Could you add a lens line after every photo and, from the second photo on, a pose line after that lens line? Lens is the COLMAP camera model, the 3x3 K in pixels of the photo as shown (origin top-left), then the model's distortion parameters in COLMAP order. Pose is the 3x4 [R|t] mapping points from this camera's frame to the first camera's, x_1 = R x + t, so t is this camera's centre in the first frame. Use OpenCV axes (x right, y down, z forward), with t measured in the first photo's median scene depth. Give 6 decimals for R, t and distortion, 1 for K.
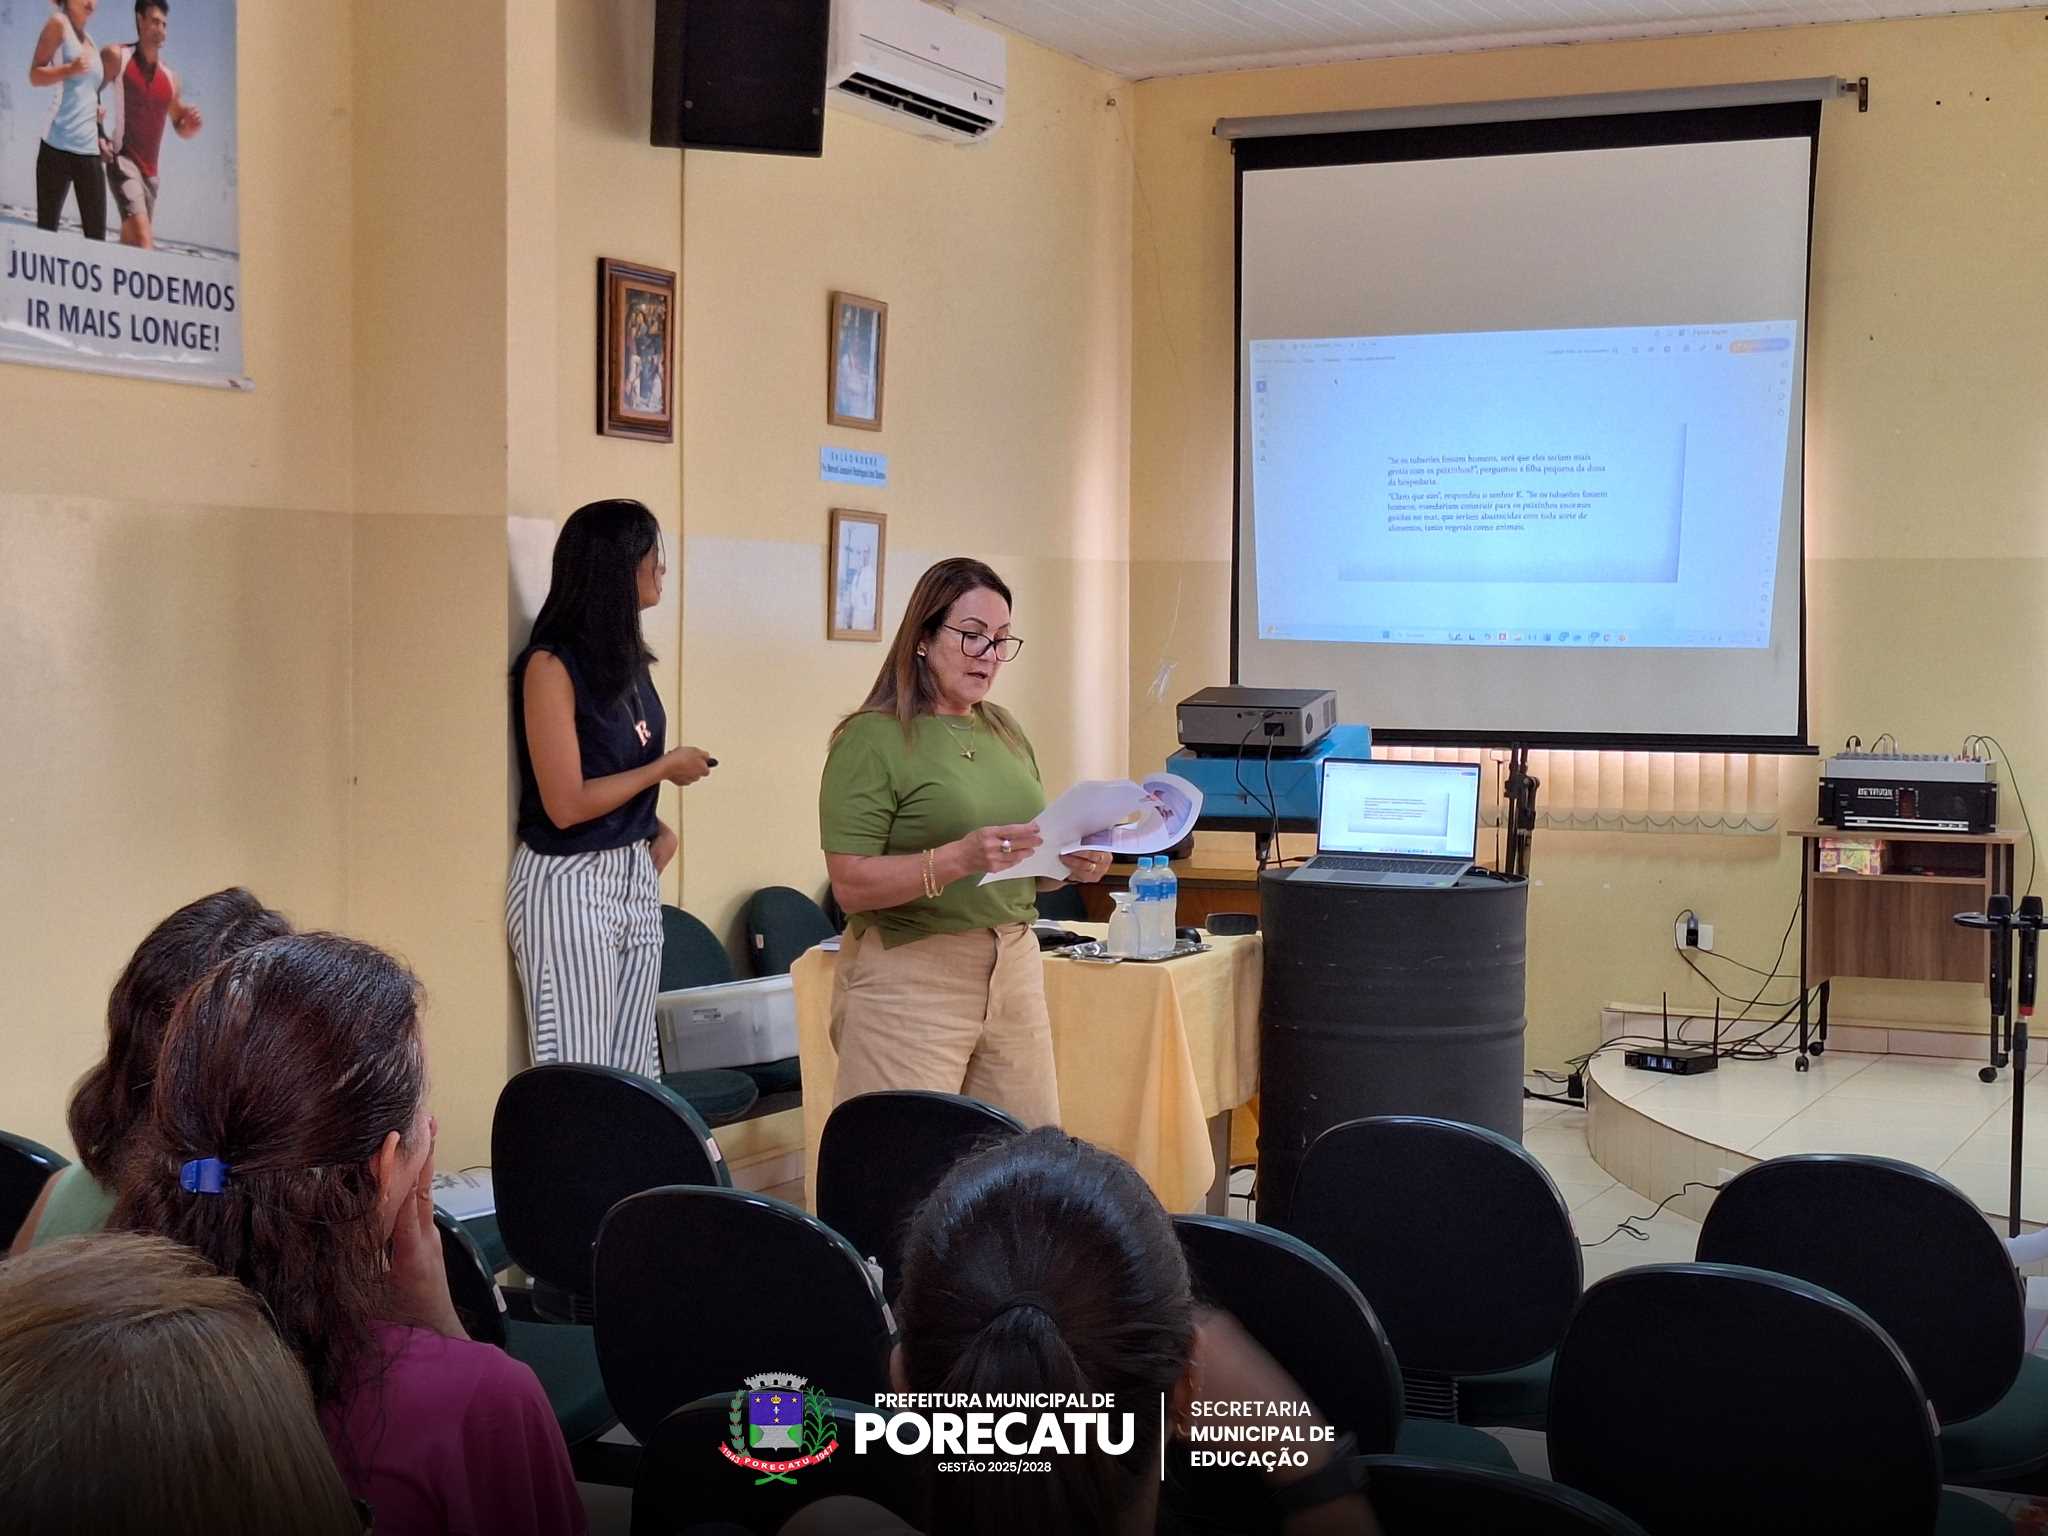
lens RADIAL K [[3222.8, 0, 933.6], [0, 3222.8, 764.5], [0, 0, 1]] dist [0.077815, -0.002940]
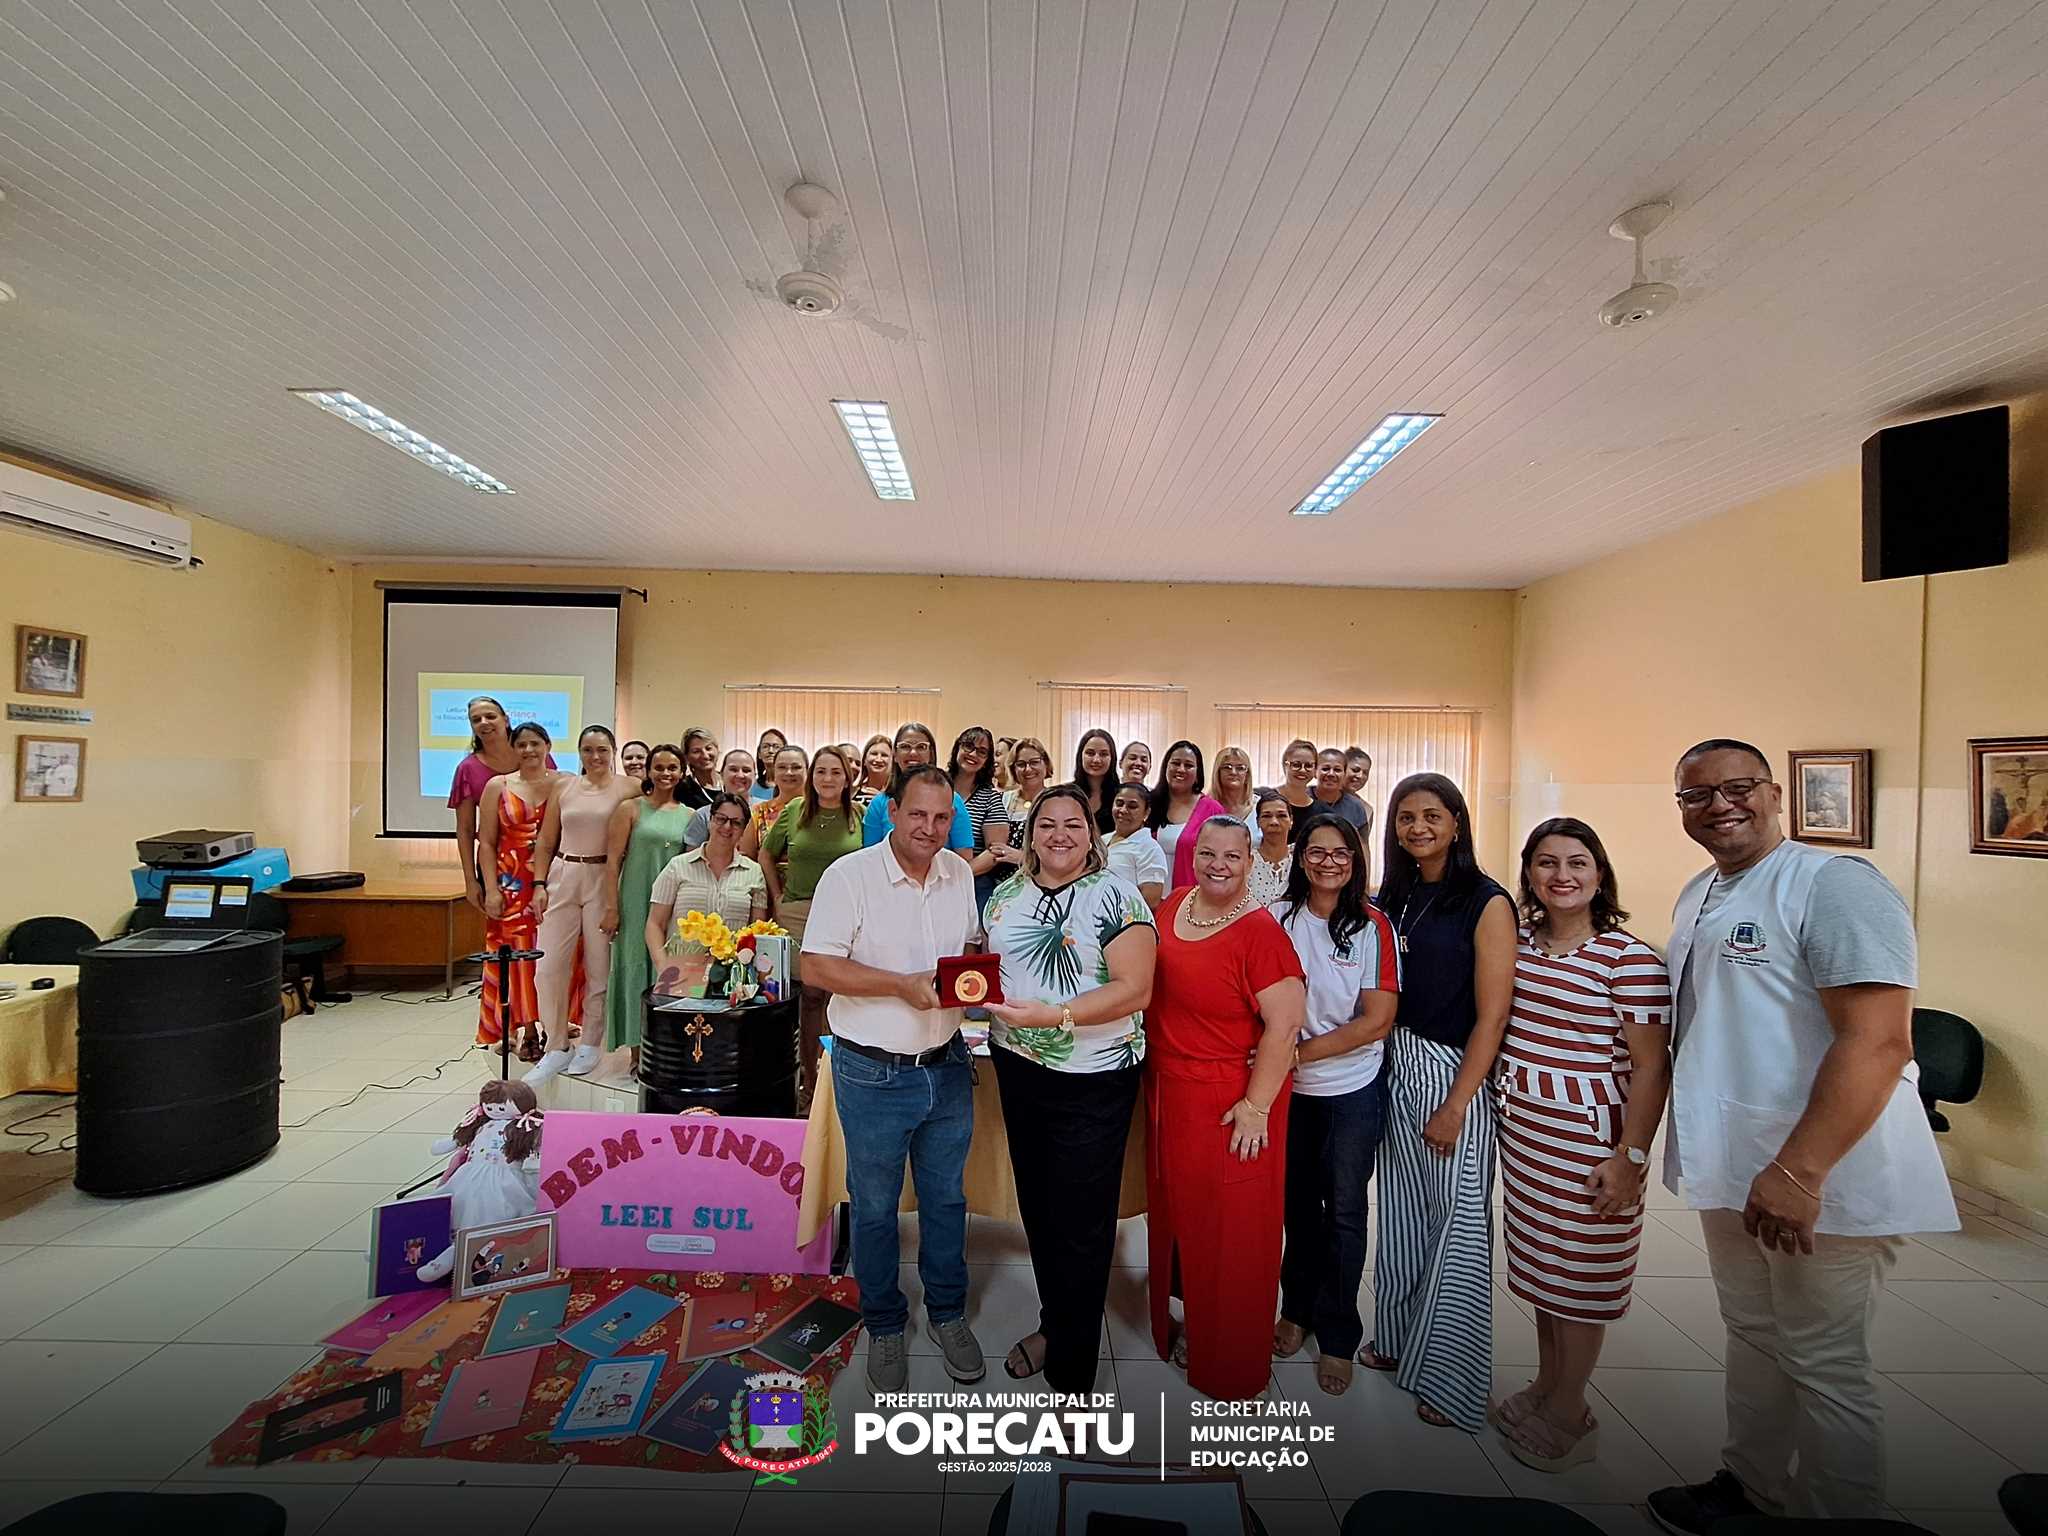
lens RADIAL K [[814.9, 0, 1016.8], [0, 814.9, 783.8], [0, 0, 1]] dist [-0.004886, 0.003515]
pose [[0.900721, 0.008816, 0.434309, 0.332133], [0.003360, 0.999623, -0.027260, -0.037773], [-0.434386, 0.026013, 0.900351, 0.321256]]
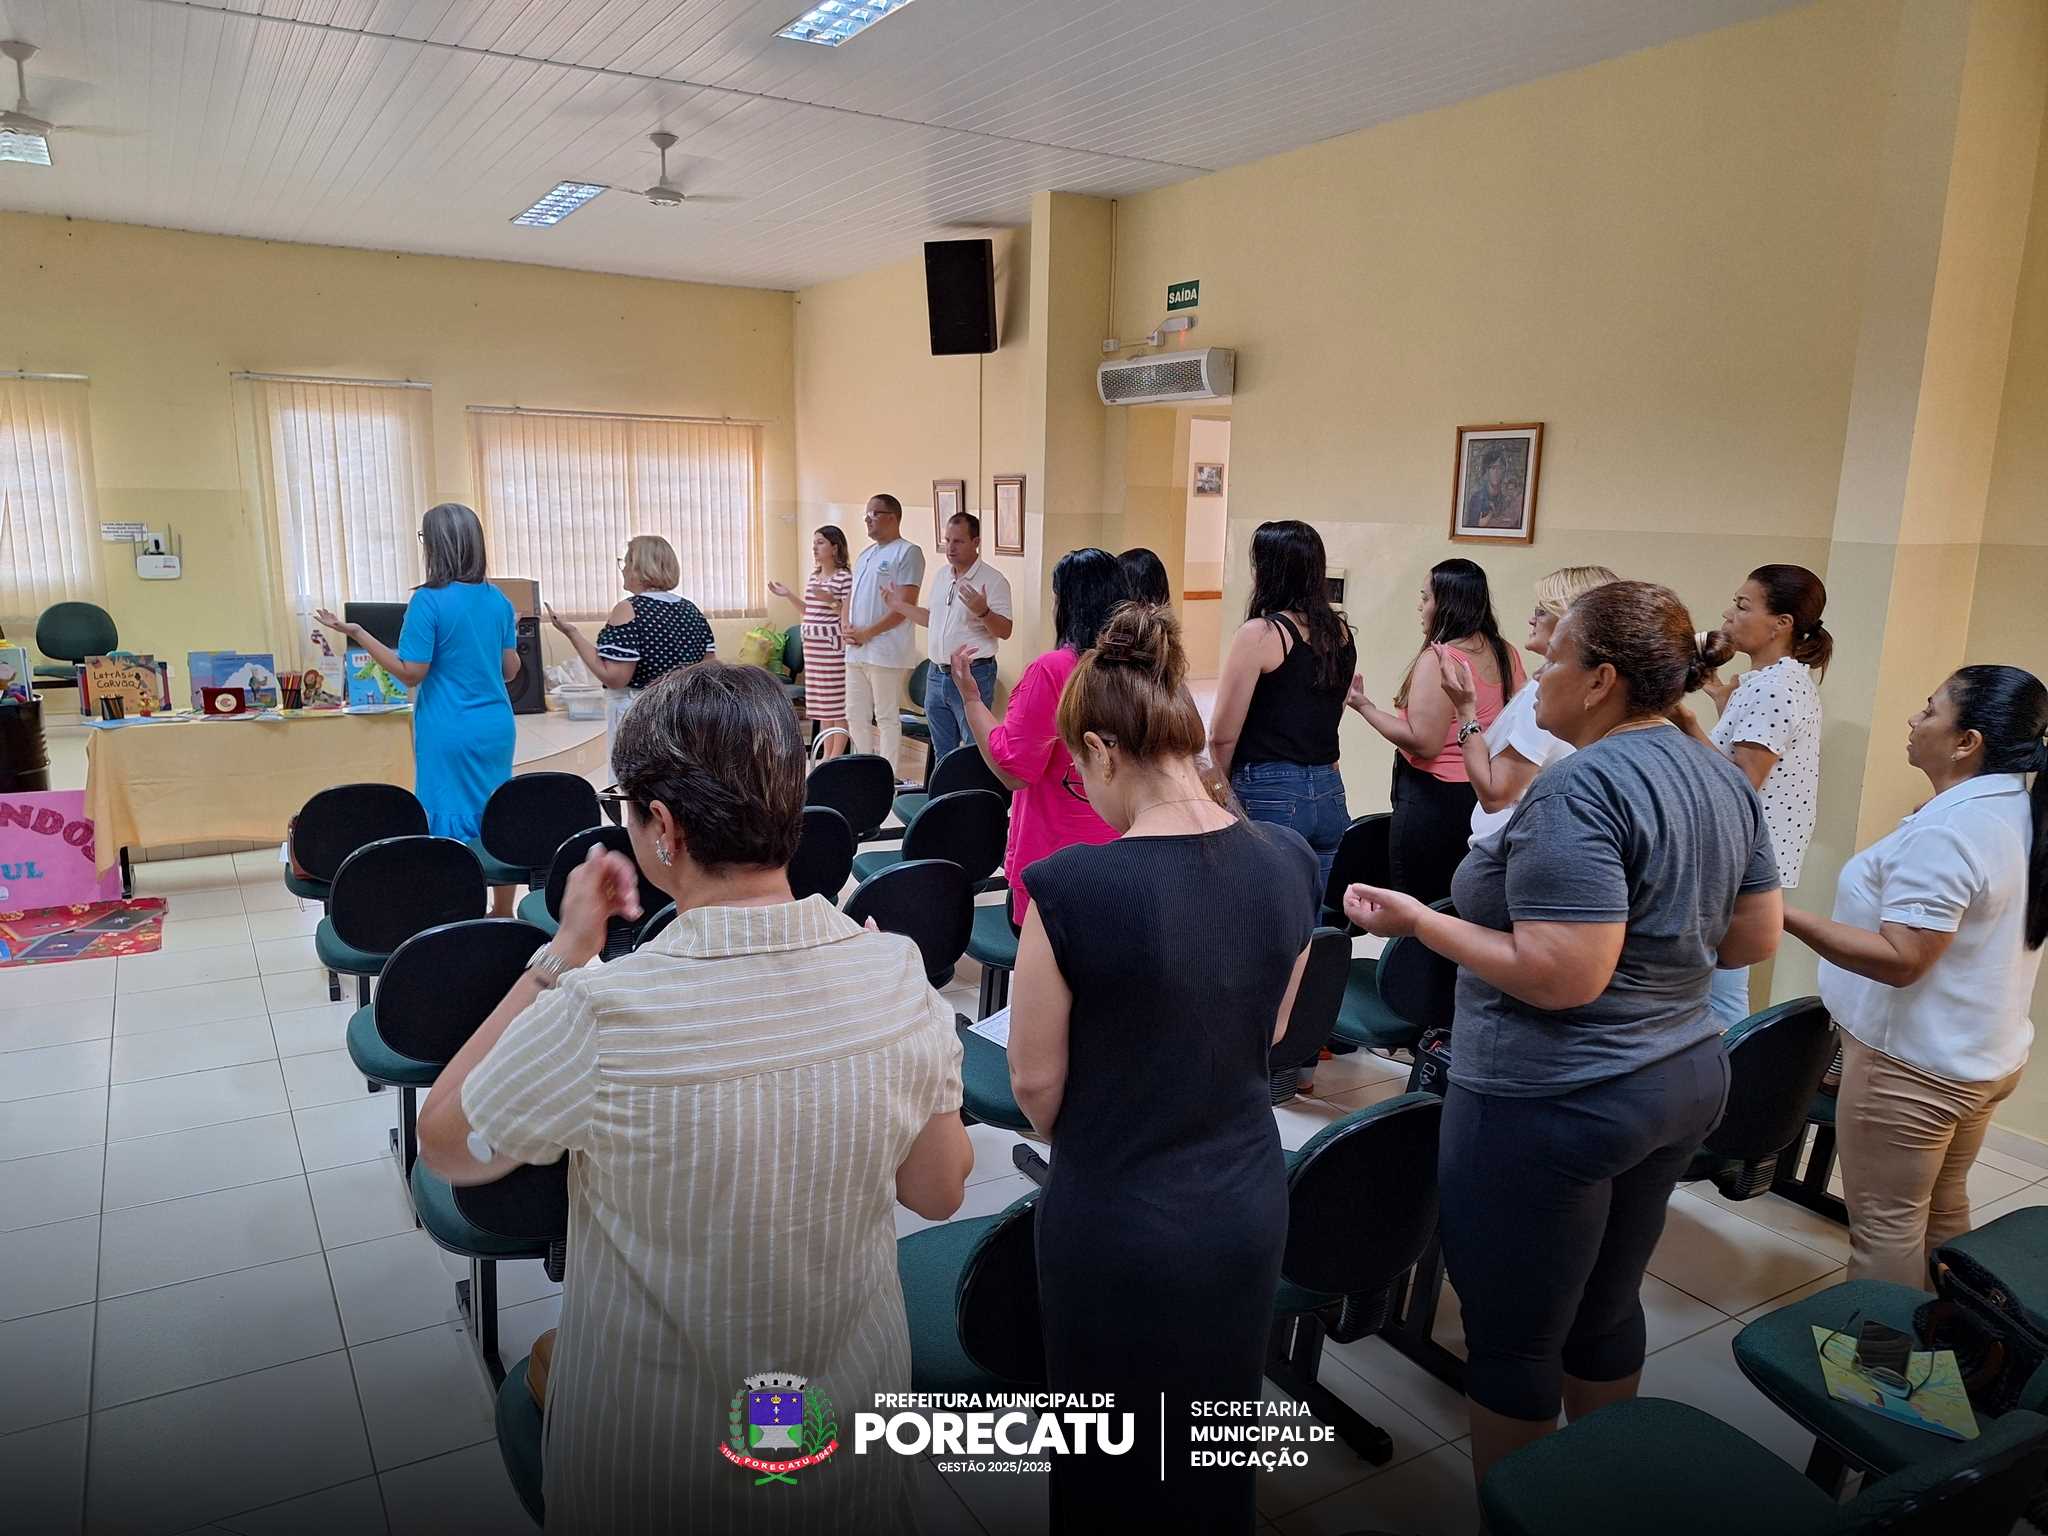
lens RADIAL K [[1446.5, 0, 1029.5], [0, 1446.5, 806.8], [0, 0, 1]] dist [0.005065, -0.001004]
pose [[0.556641, -0.167262, 0.813741, 0.056590], [0.013987, 0.981270, 0.192129, -0.033294], [-0.830636, -0.095565, 0.548554, -0.160376]]
